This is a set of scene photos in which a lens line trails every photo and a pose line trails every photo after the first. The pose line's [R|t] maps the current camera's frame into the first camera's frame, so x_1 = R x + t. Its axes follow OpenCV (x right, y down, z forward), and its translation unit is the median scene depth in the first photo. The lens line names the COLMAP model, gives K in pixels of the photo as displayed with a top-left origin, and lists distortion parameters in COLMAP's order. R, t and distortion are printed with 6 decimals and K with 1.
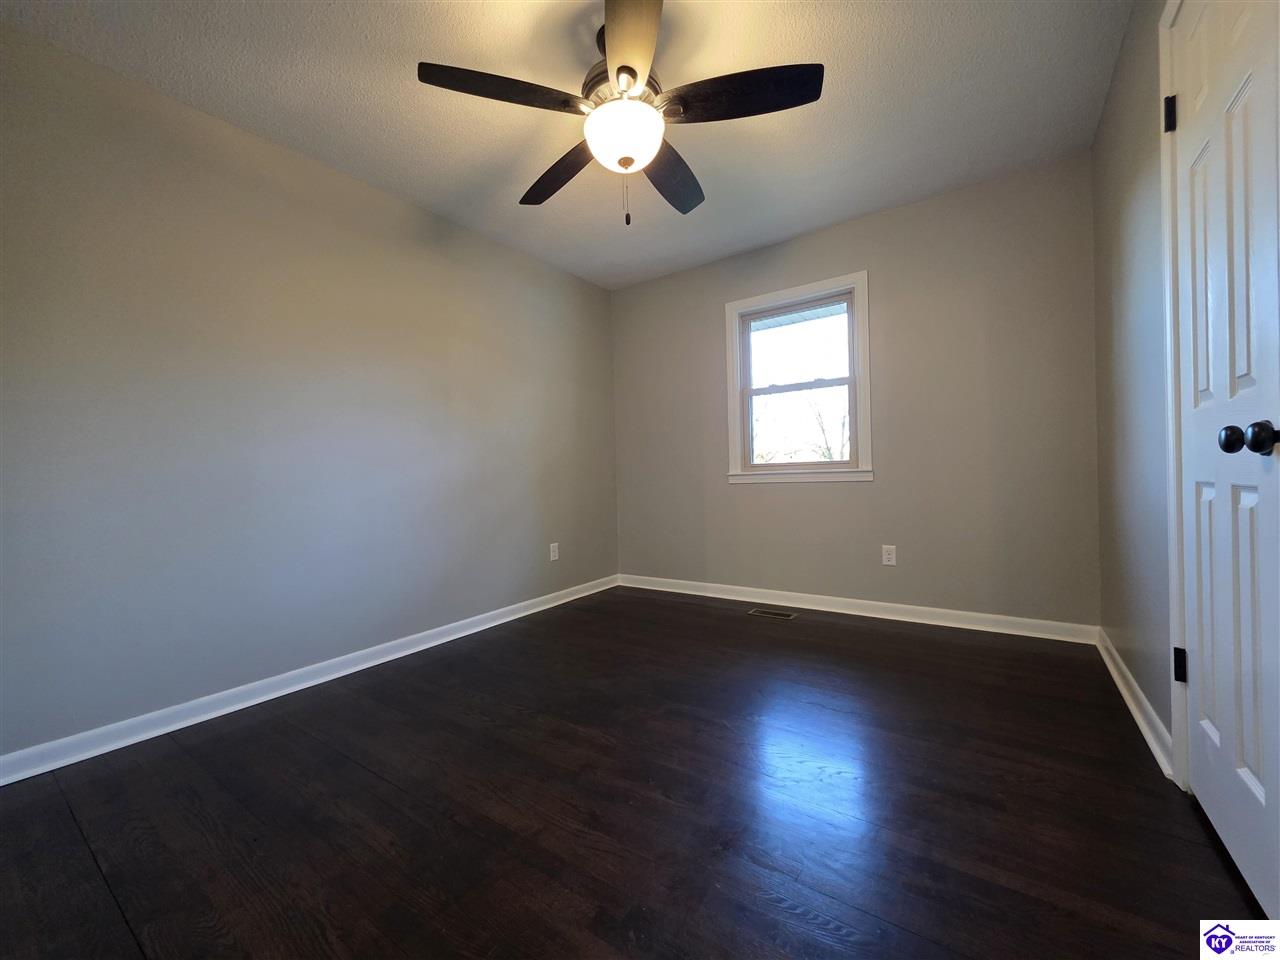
lens RADIAL K [[508.8, 0, 638.5], [0, 508.8, 485.5], [0, 0, 1]] dist [0.001347, -0.000467]
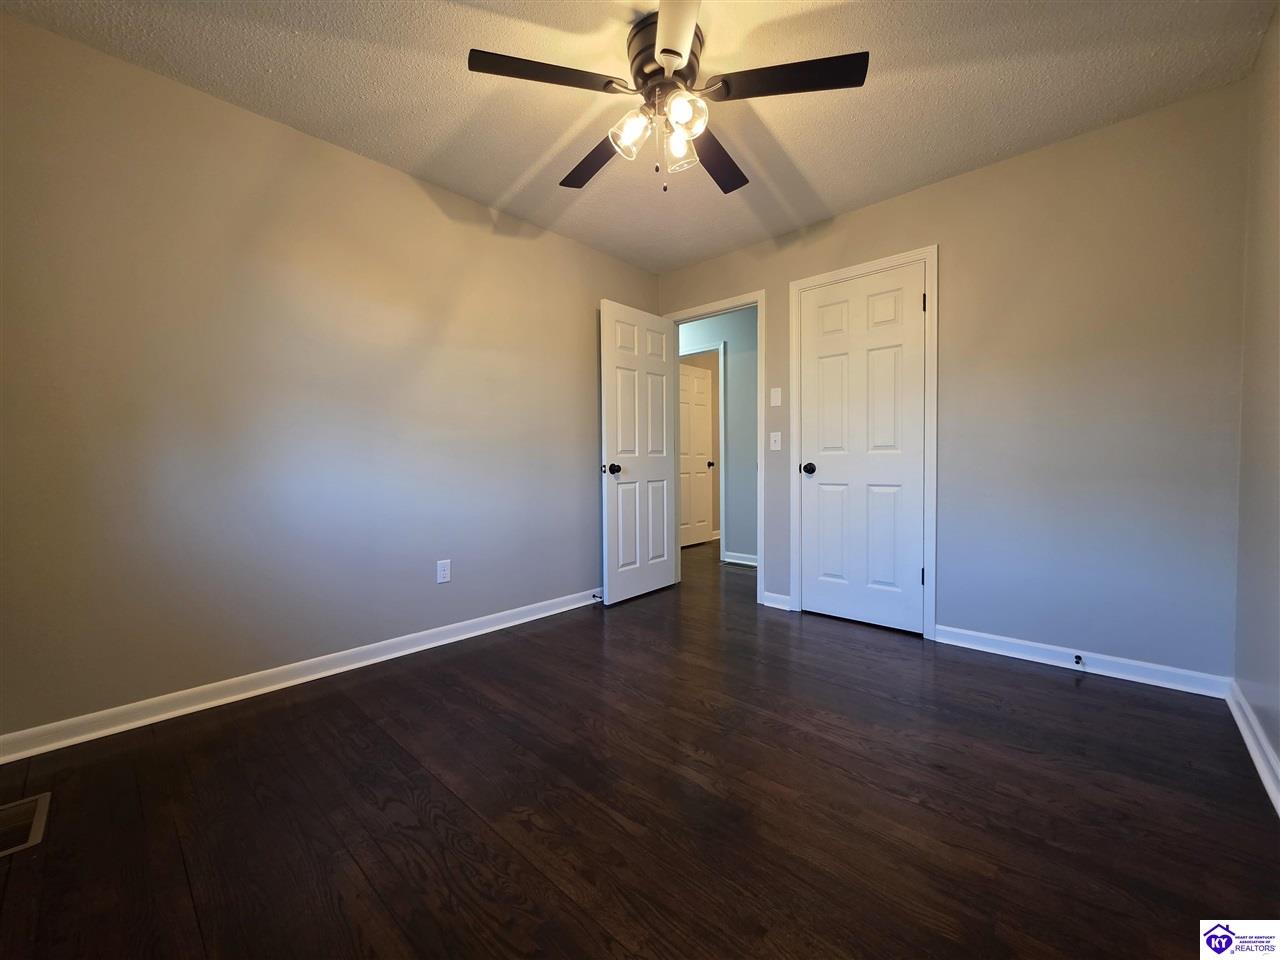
lens RADIAL K [[508.8, 0, 638.6], [0, 508.8, 478.1], [0, 0, 1]] dist [0.001347, -0.000467]
pose [[0.993213, 0.026958, -0.113146, 0.072644], [-0.027456, 0.999619, -0.002845, -0.004065], [0.113026, 0.005932, 0.993574, 0.108589]]
